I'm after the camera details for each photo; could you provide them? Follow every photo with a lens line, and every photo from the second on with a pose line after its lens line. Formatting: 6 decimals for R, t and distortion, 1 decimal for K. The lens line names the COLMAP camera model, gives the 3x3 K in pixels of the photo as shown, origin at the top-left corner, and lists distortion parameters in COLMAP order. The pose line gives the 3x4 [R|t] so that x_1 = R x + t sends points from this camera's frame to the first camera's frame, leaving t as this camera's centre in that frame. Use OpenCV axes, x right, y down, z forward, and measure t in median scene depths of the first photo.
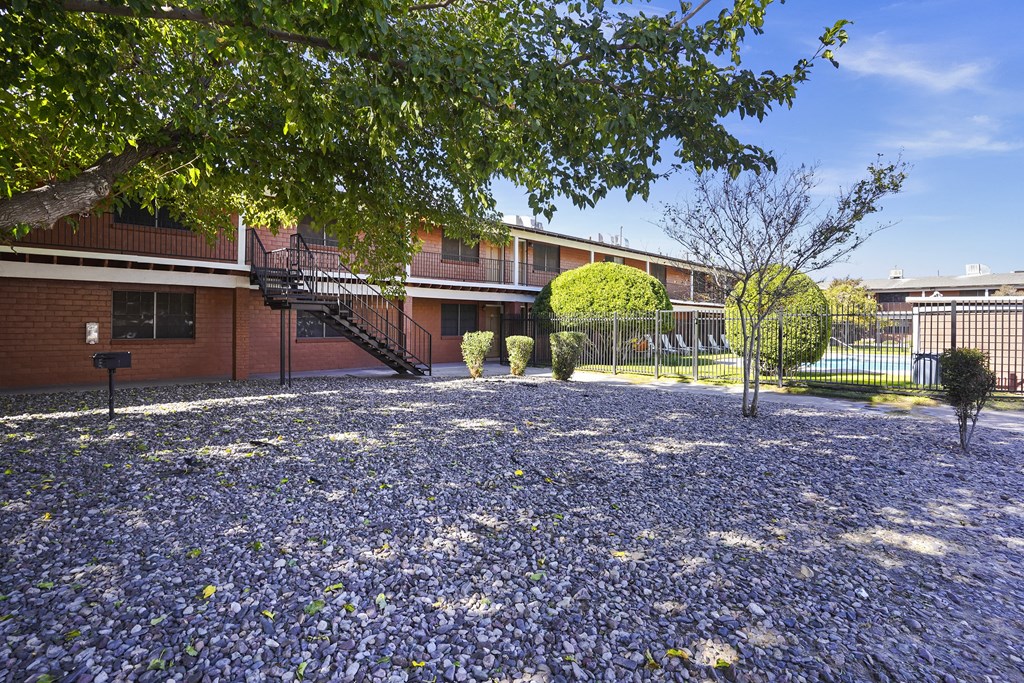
lens RADIAL K [[509.8, 0, 510.3], [0, 509.8, 331.0], [0, 0, 1]] dist [-0.077990, 0.031550]
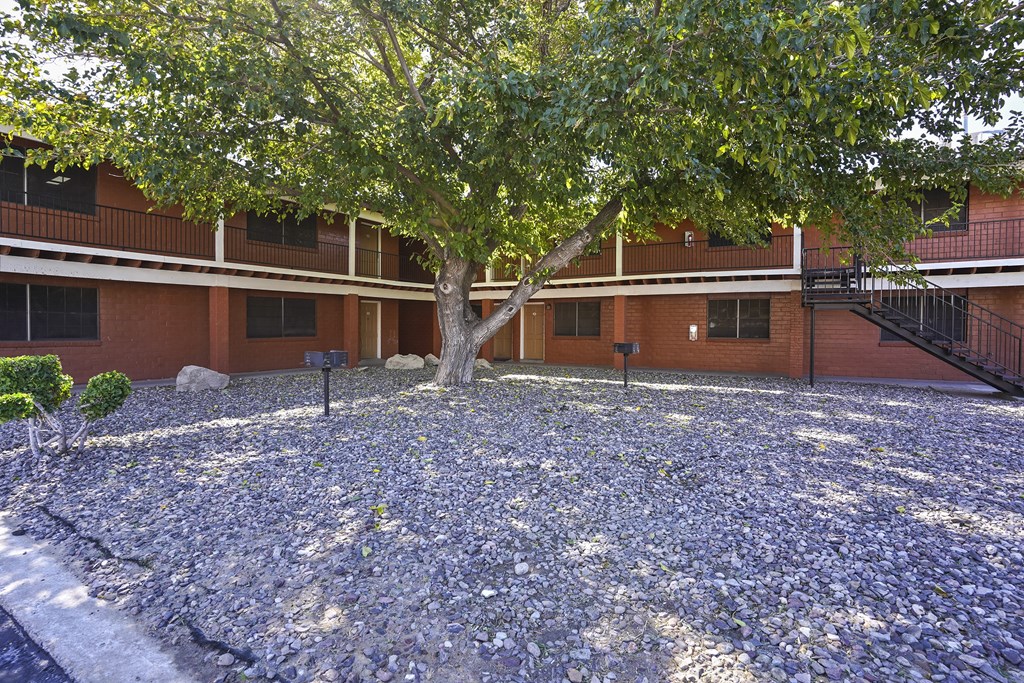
lens RADIAL K [[509.8, 0, 510.3], [0, 509.8, 331.0], [0, 0, 1]] dist [-0.077990, 0.031550]
pose [[0.238860, 0.001736, -0.971053, 0.346265], [-0.016336, 0.999864, -0.002231, 0.010707], [0.970917, 0.016396, 0.238856, 0.171888]]
